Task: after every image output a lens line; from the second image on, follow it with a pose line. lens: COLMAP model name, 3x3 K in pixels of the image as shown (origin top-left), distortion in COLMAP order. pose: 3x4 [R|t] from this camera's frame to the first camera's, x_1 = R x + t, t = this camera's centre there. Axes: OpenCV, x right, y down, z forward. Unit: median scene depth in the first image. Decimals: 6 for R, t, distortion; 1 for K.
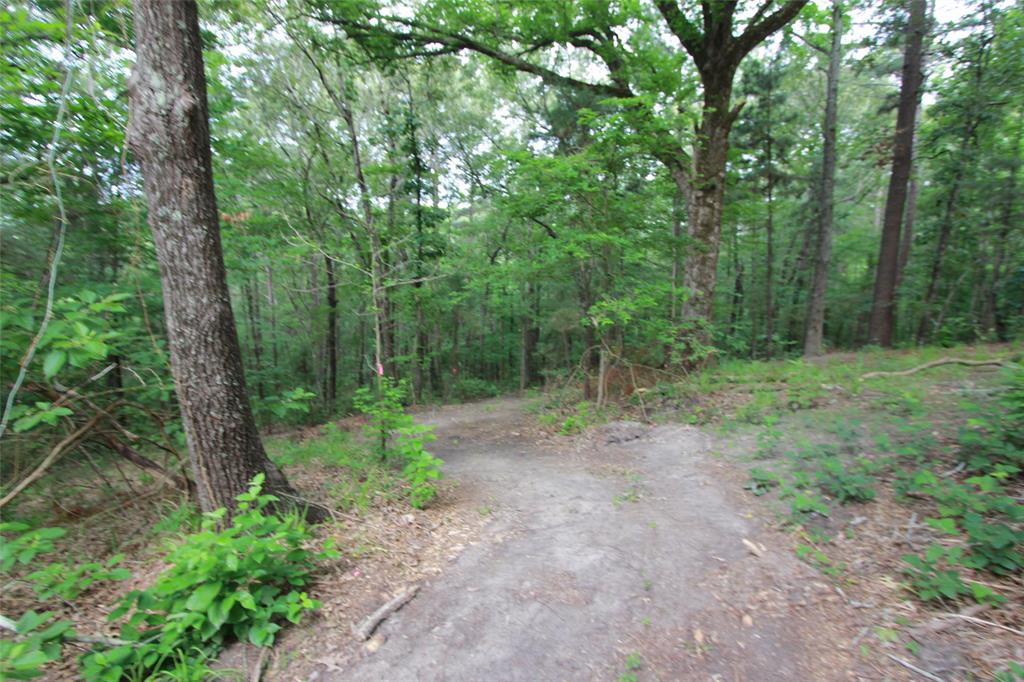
lens RADIAL K [[516.3, 0, 512.0], [0, 516.3, 341.0], [0, 0, 1]] dist [-0.003104, -0.000556]
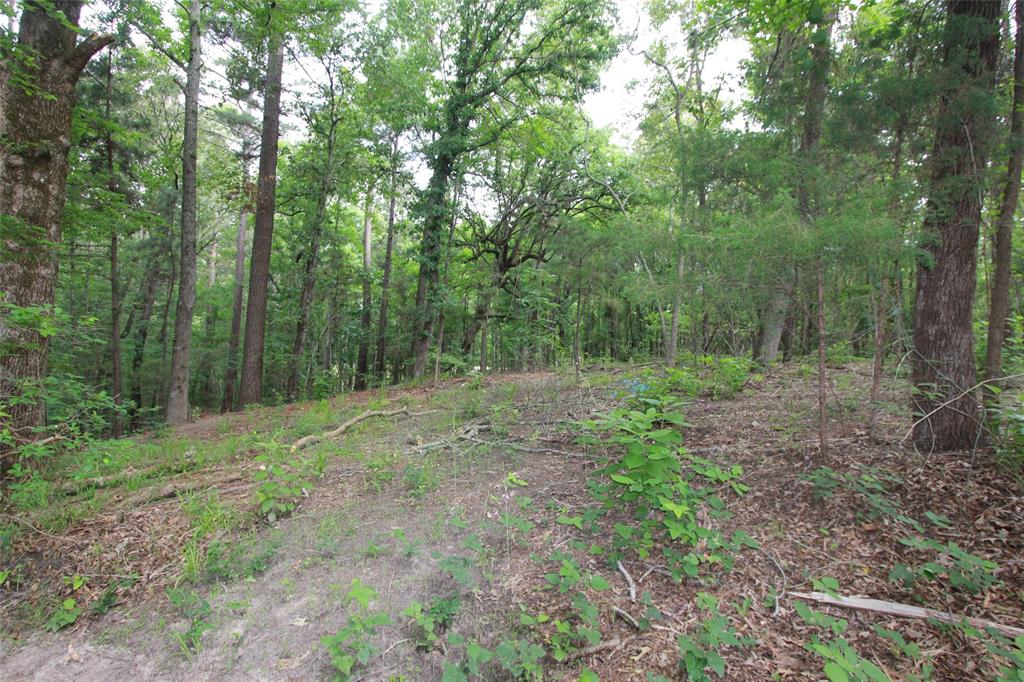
lens RADIAL K [[516.3, 0, 512.0], [0, 516.3, 341.0], [0, 0, 1]] dist [-0.003104, -0.000556]
pose [[0.381417, 0.024833, 0.924070, 0.057043], [0.078639, 0.995144, -0.059201, -0.014096], [-0.921052, 0.095248, 0.377612, 0.309848]]
